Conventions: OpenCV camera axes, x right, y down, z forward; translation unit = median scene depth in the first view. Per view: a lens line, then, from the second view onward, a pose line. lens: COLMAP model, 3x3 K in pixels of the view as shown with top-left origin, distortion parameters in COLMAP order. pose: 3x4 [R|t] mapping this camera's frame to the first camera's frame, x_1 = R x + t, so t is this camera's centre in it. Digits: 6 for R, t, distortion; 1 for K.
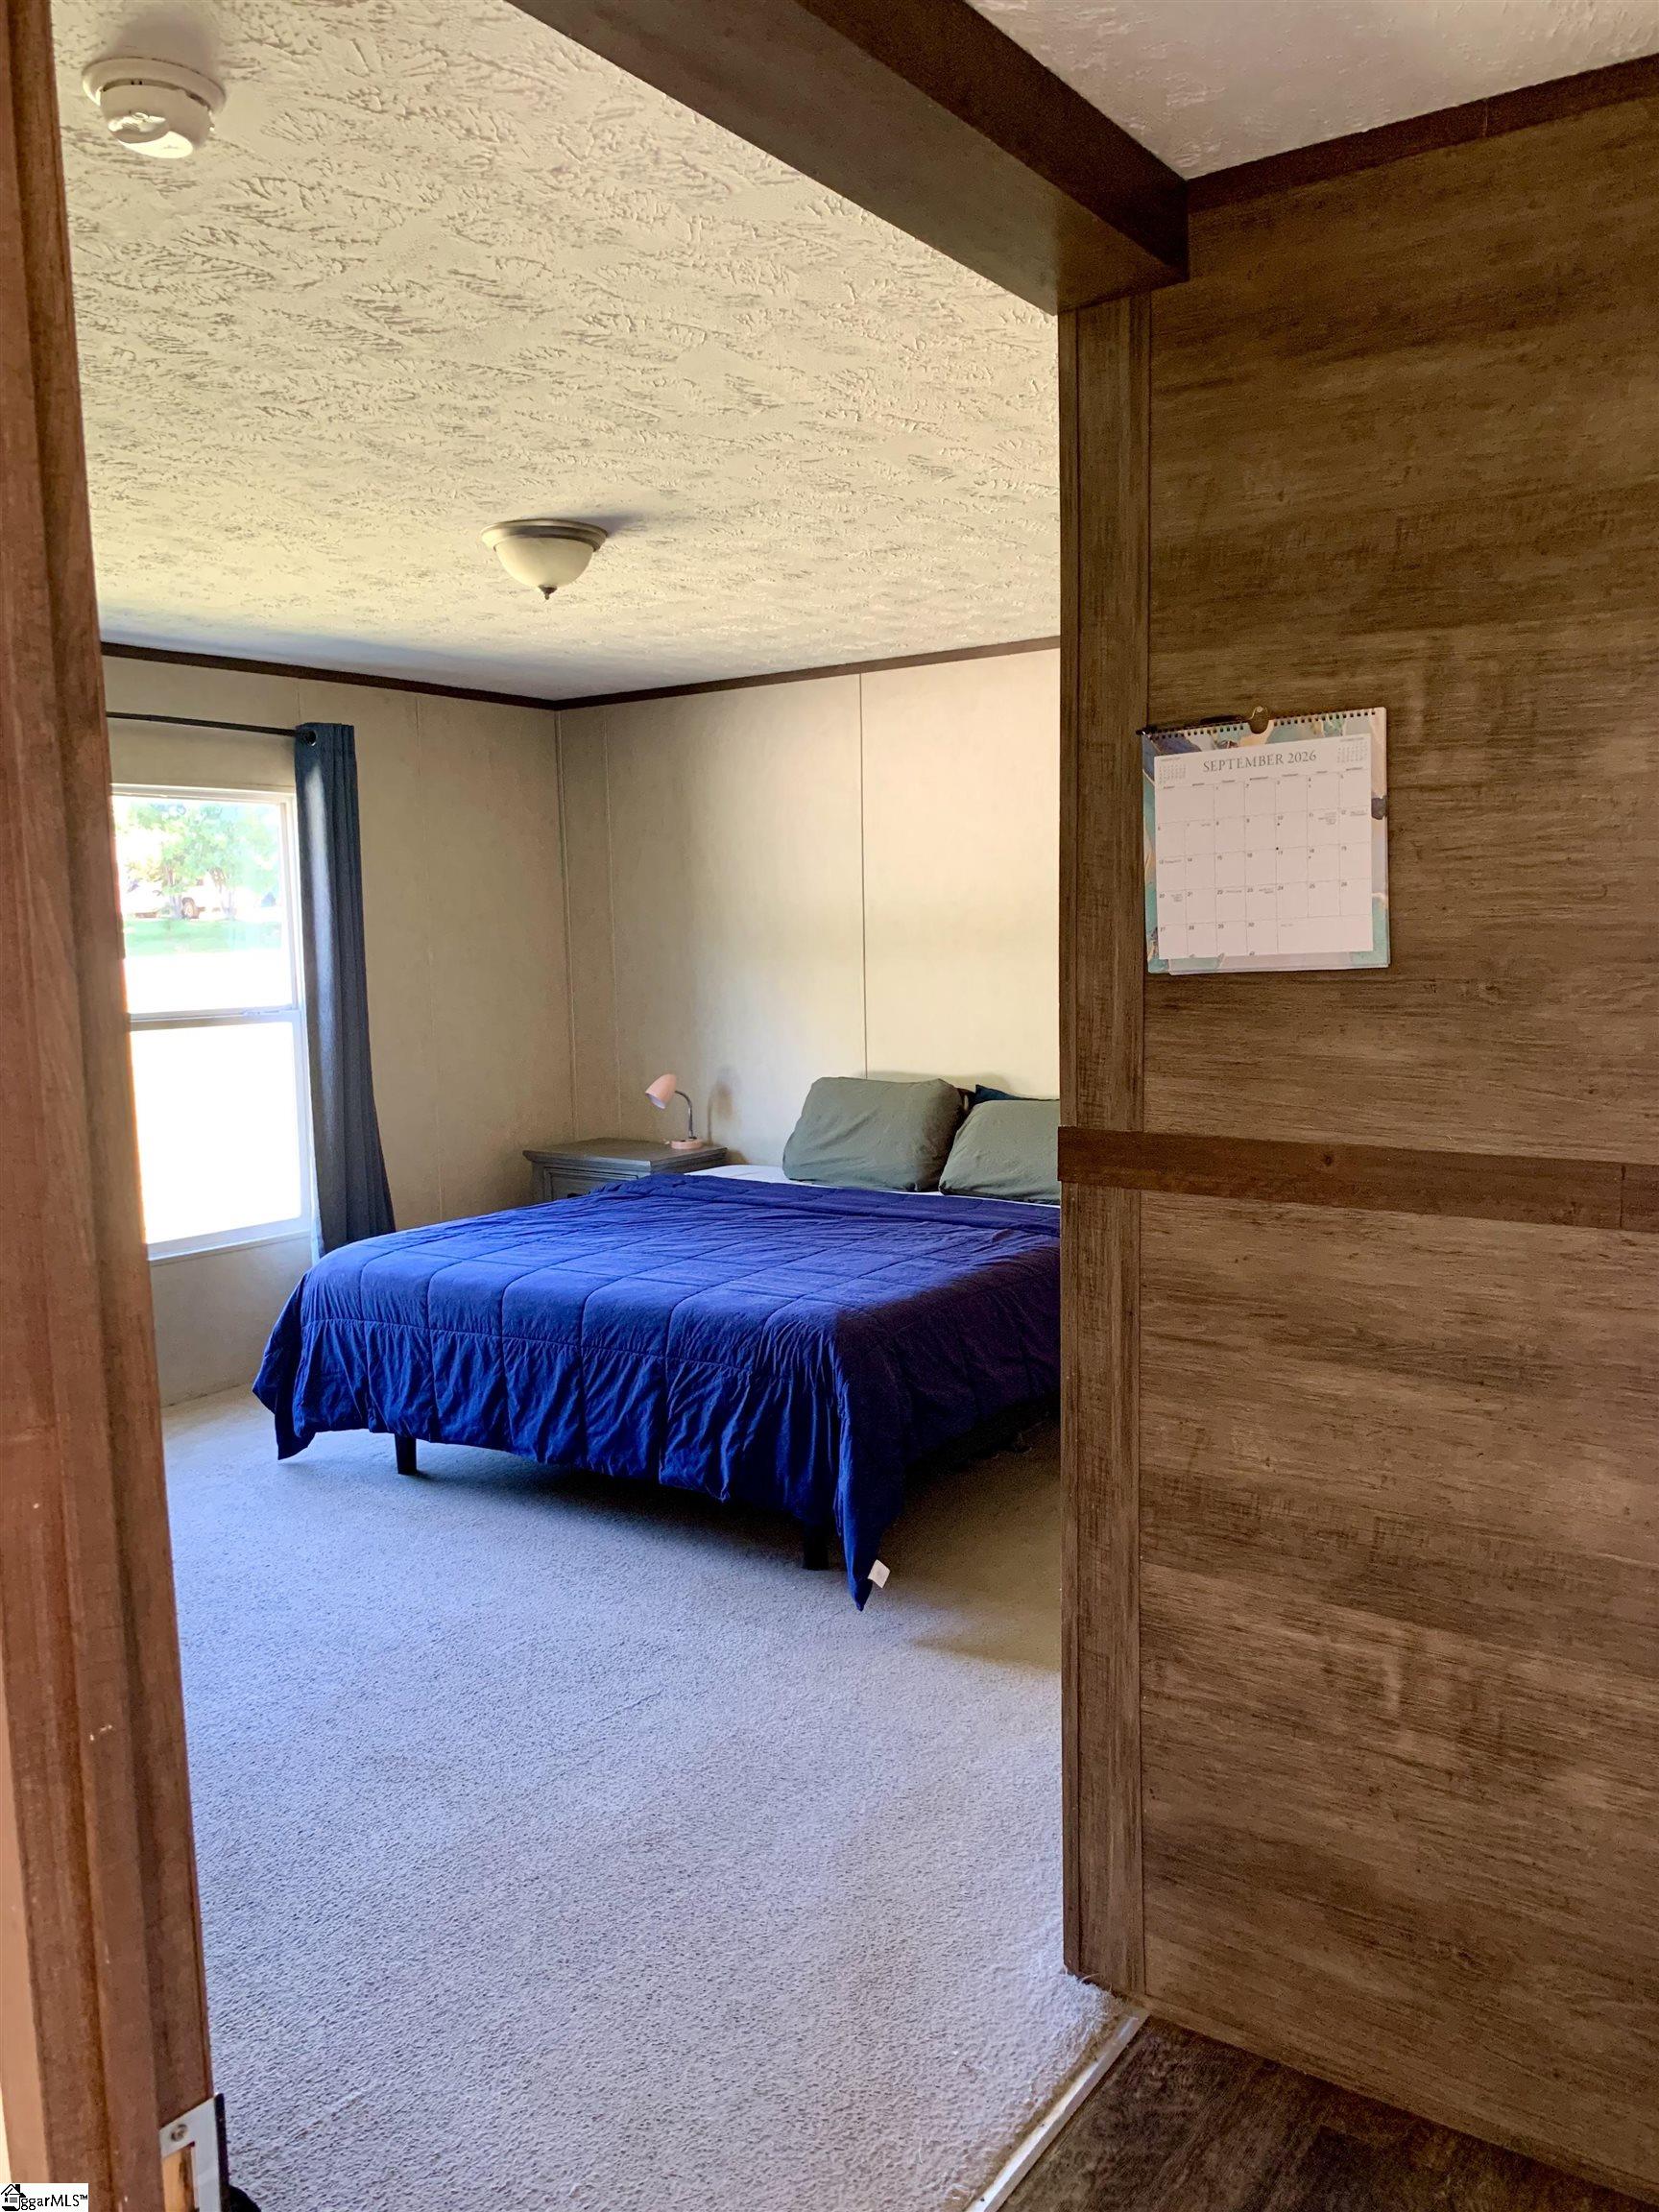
lens RADIAL K [[1692.3, 0, 829.5], [0, 1692.3, 1106.0], [0, 0, 1]] dist [0.122564, -0.255042]
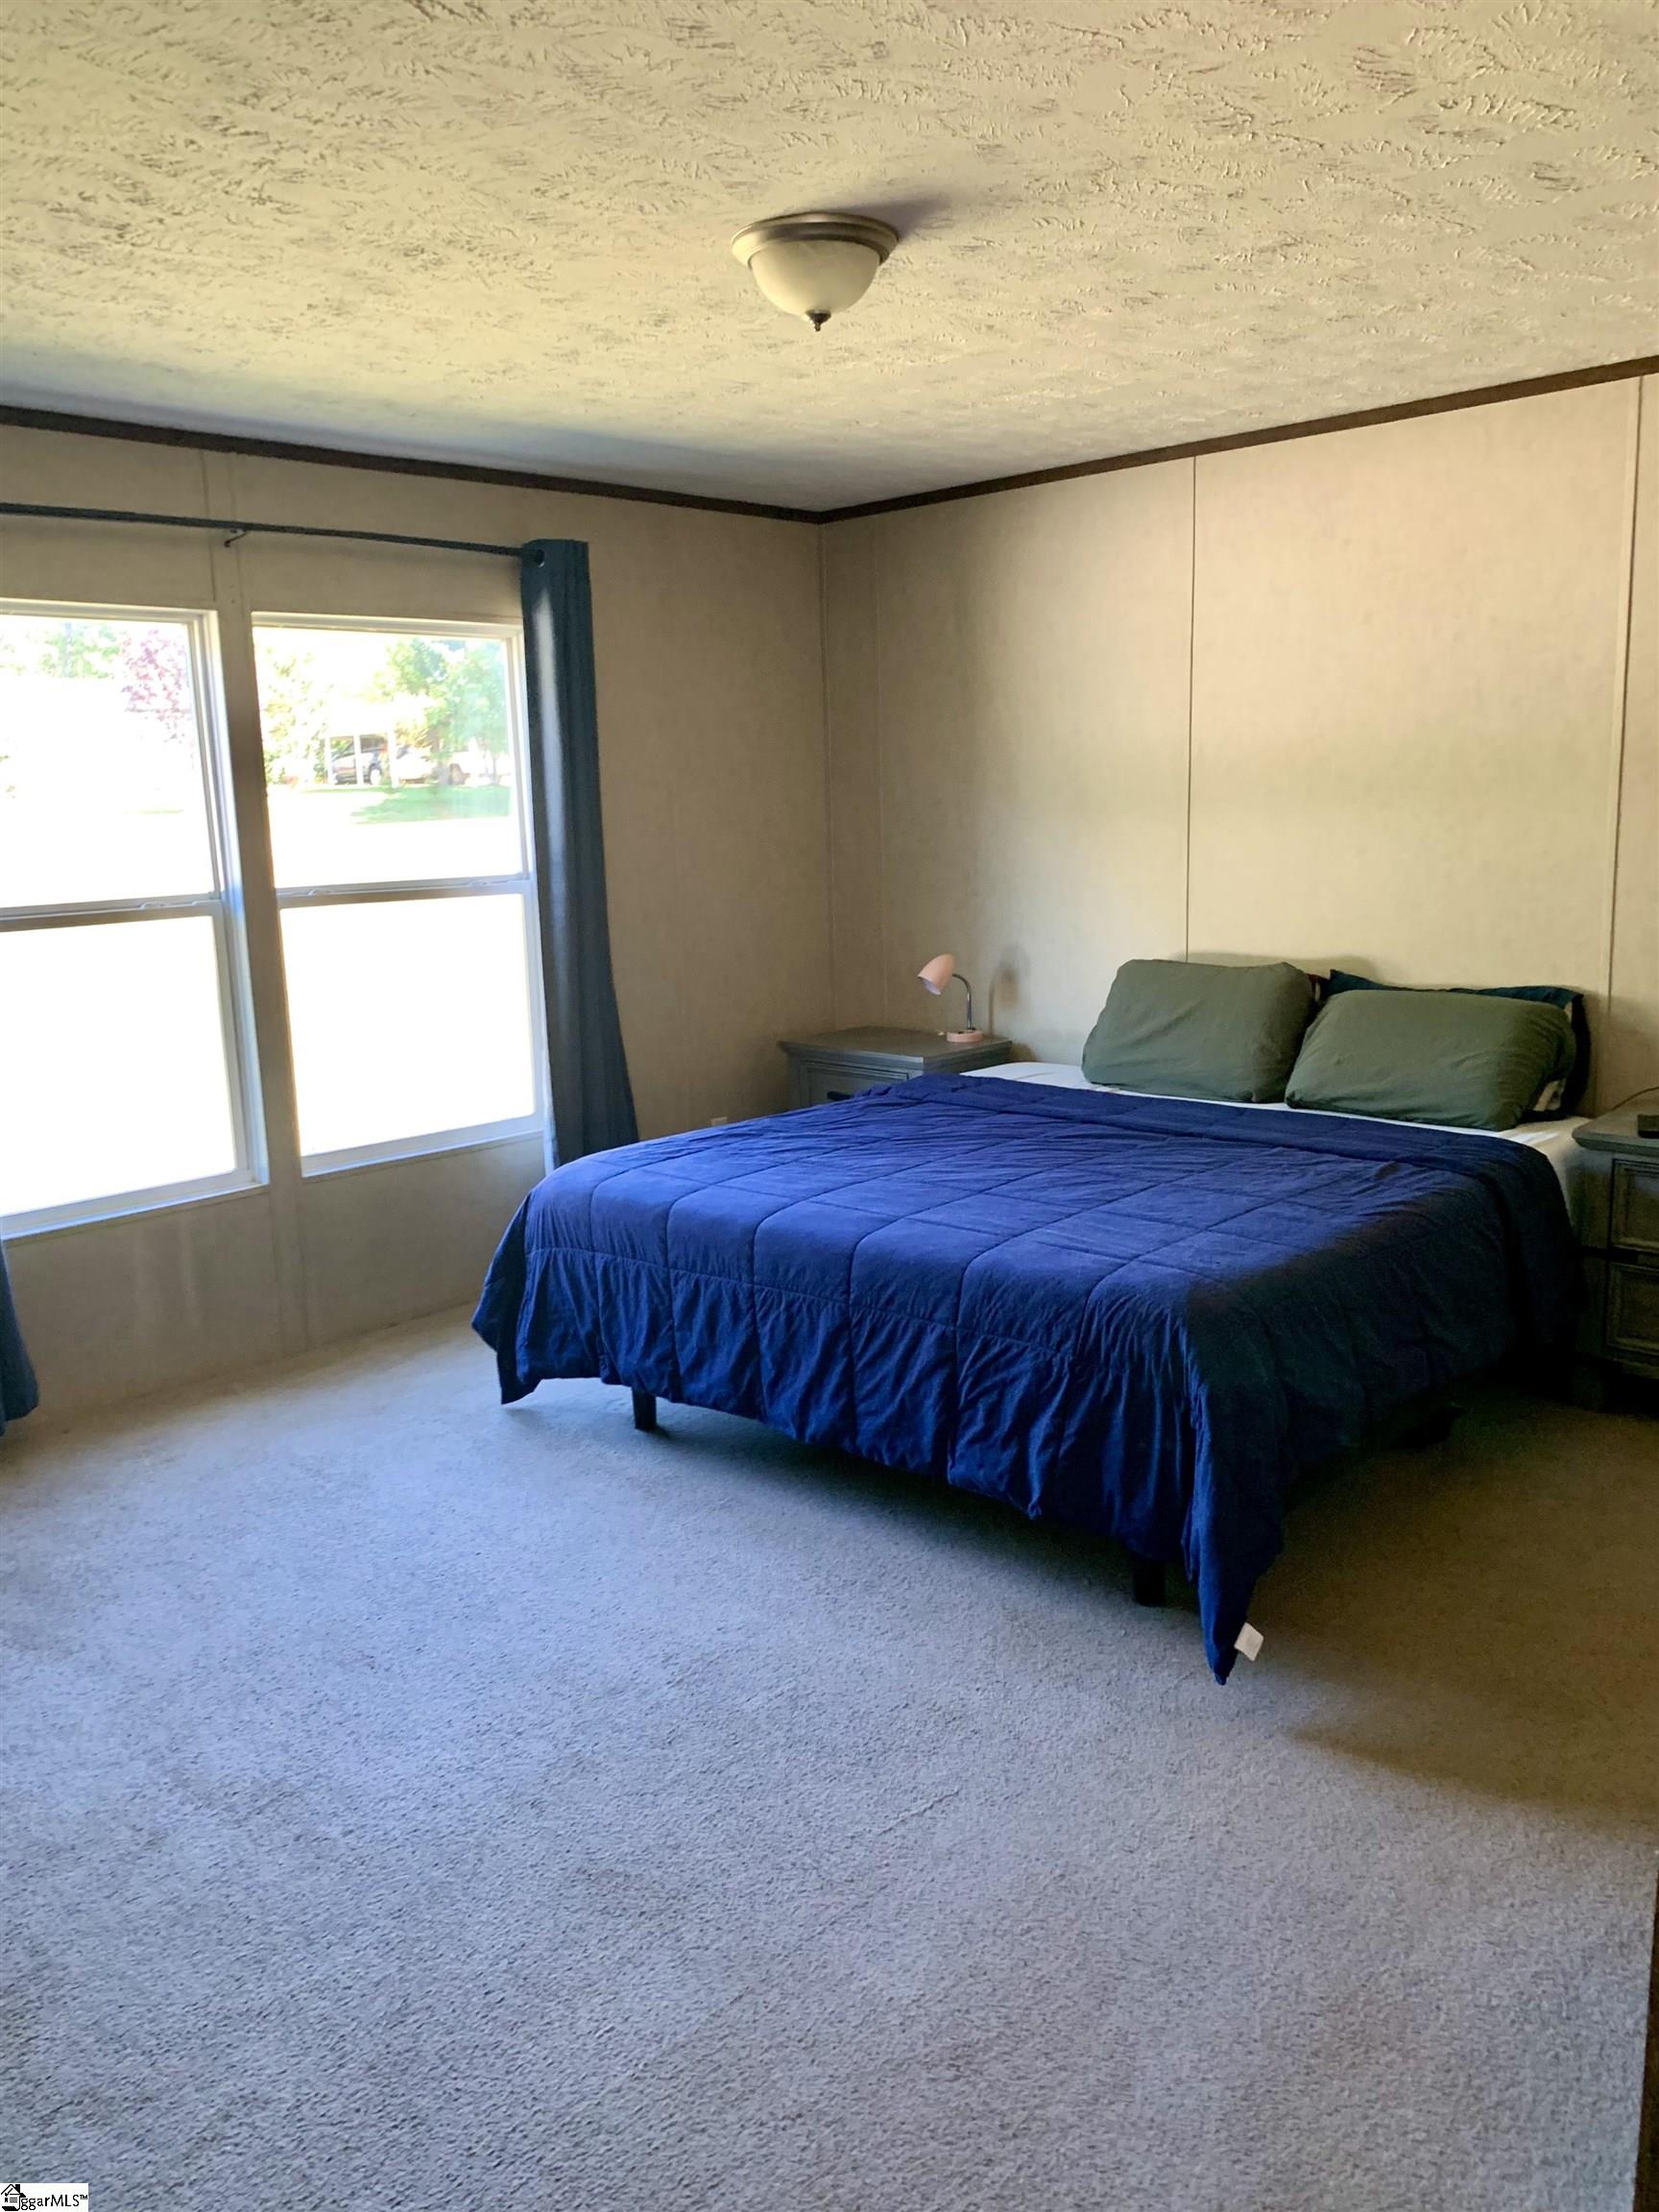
lens RADIAL K [[1693.9, 0, 819.6], [0, 1693.9, 1069.0], [0, 0, 1]] dist [0.144791, -0.219981]
pose [[0.988199, 0.015053, -0.152433, -0.039979], [-0.006176, 0.998266, 0.058542, -0.016368], [0.153050, -0.056910, 0.986578, 0.213966]]
